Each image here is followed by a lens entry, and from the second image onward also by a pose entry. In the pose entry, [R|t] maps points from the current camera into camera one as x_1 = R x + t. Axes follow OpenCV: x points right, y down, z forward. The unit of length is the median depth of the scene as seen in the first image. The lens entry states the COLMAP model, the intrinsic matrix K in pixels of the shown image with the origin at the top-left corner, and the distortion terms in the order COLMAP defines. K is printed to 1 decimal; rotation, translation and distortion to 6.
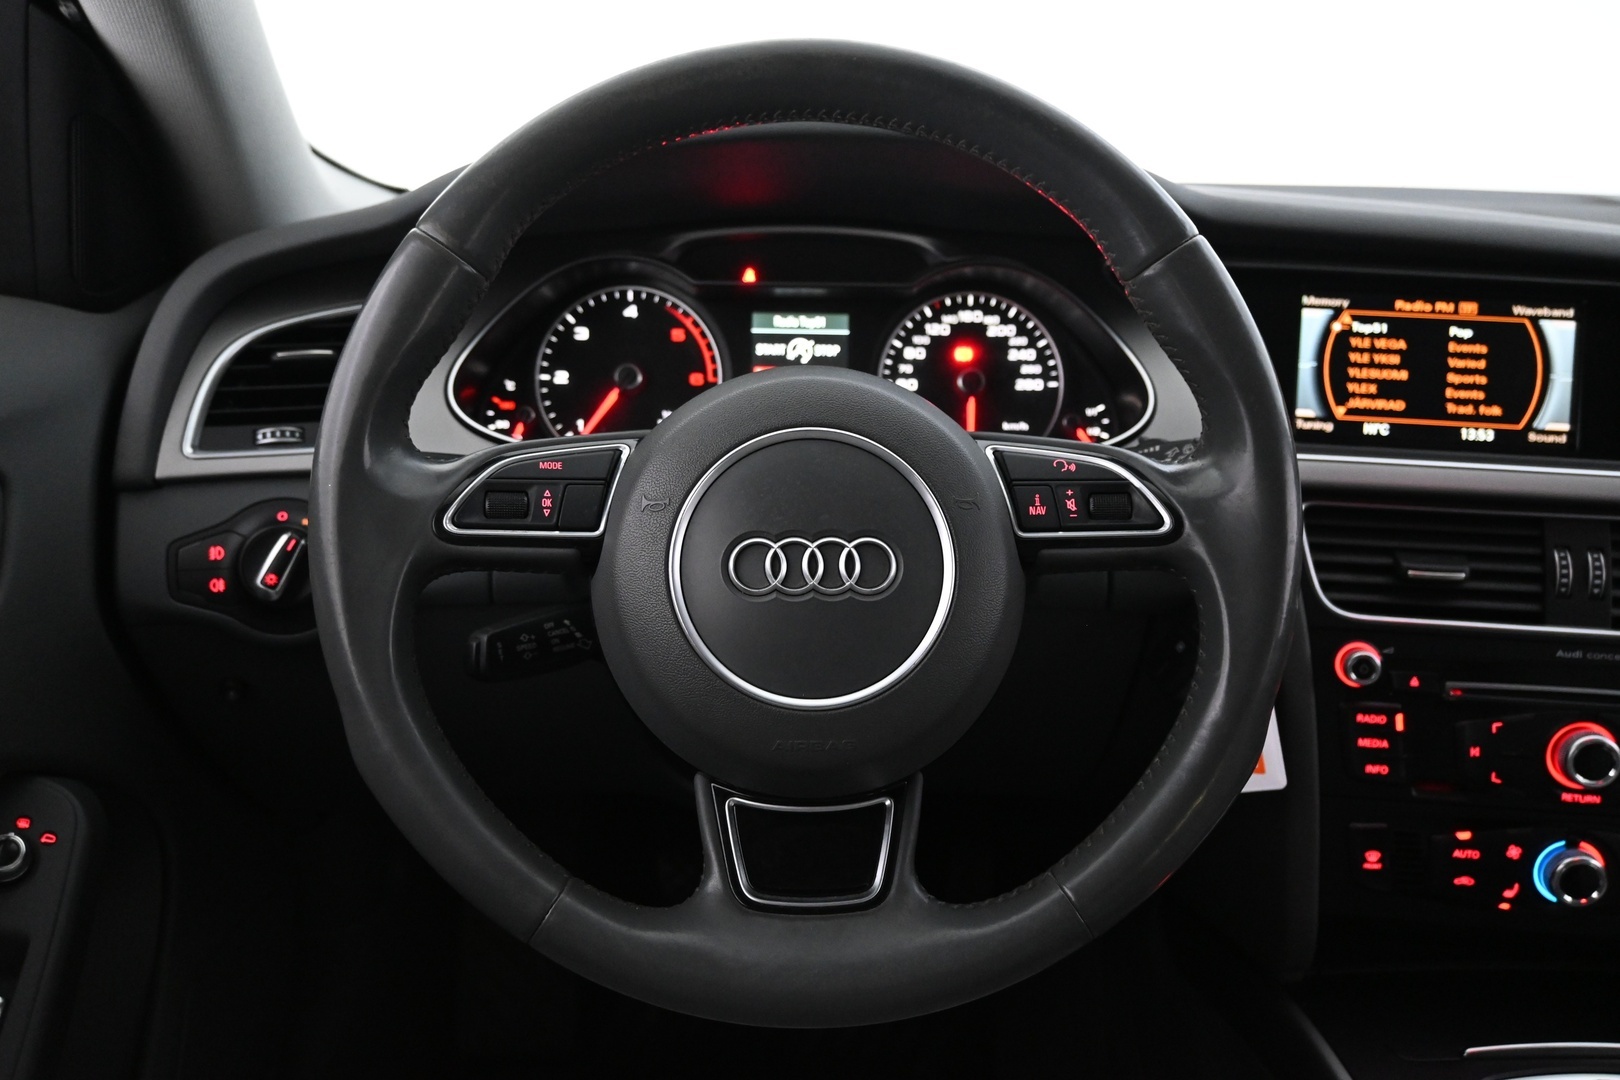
lens RADIAL K [[1312.6, 0, 824.3], [0, 1312.6, 538.9], [0, 0, 1]] dist [-0.014272, -0.001737]
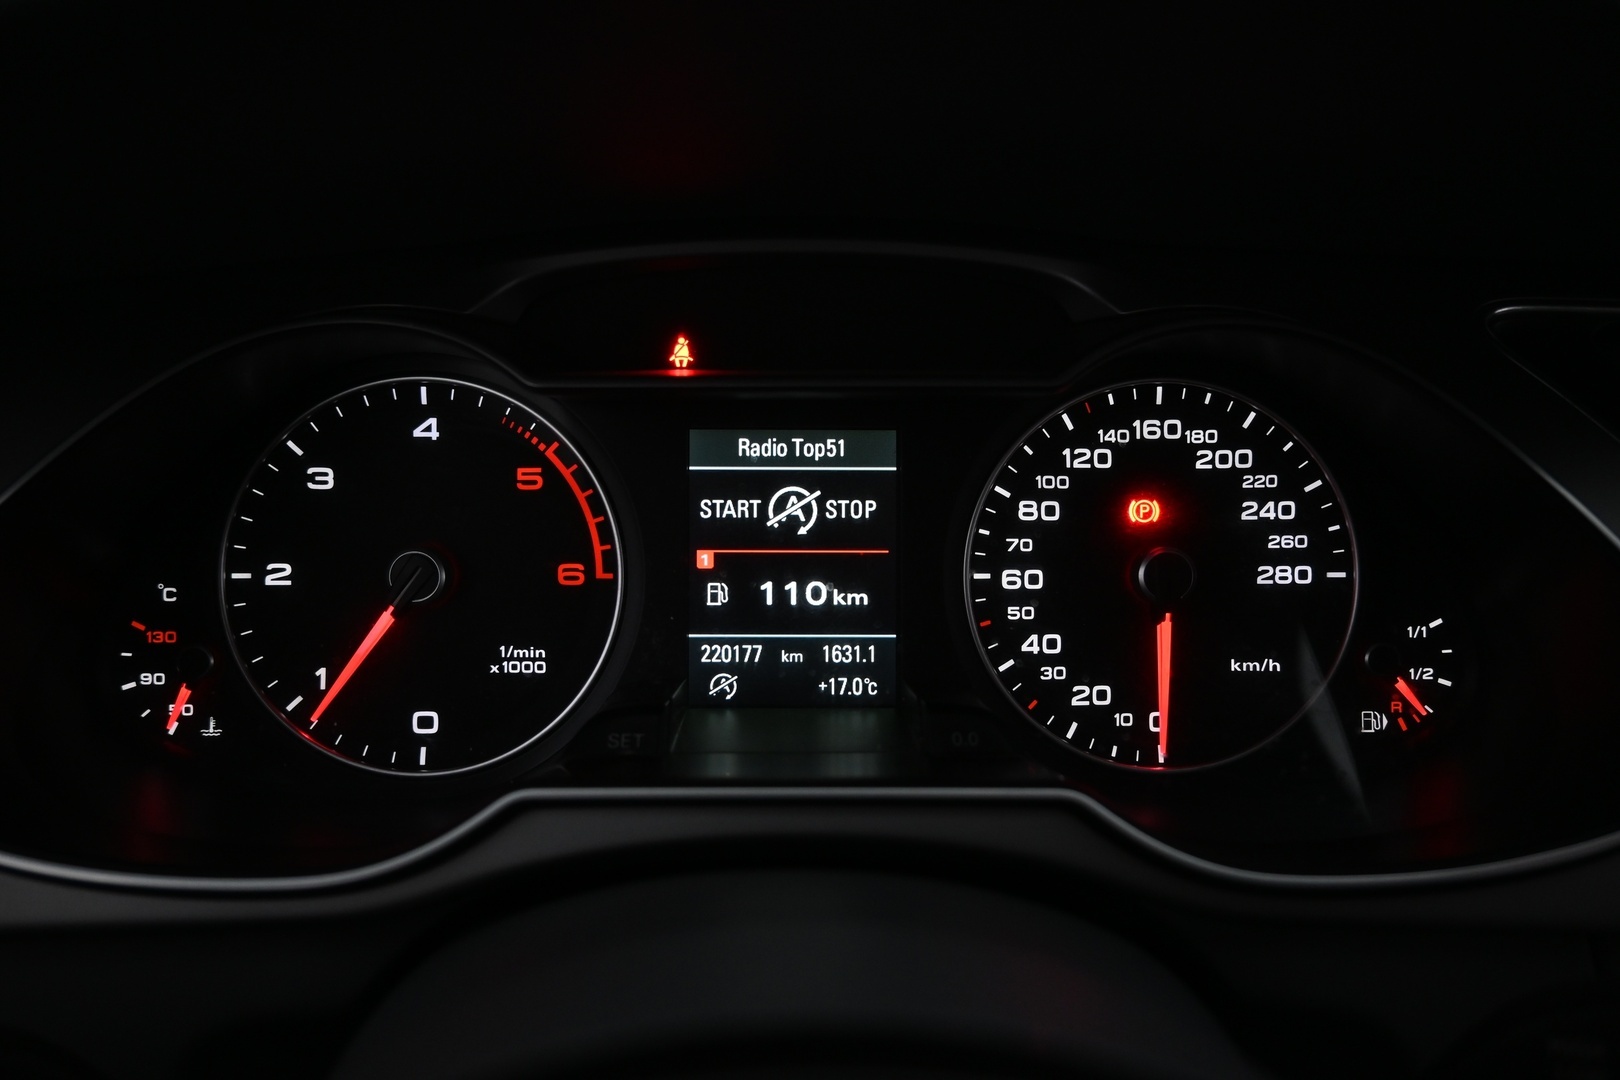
lens RADIAL K [[1185.6, 0, 814.1], [0, 1185.6, 532.7], [0, 0, 1]] dist [-0.009872, -0.001149]
pose [[0.999933, -0.011267, -0.002493, -0.011569], [0.011345, 0.999373, 0.033531, -0.172726], [0.002113, -0.033557, 0.999435, 0.672206]]
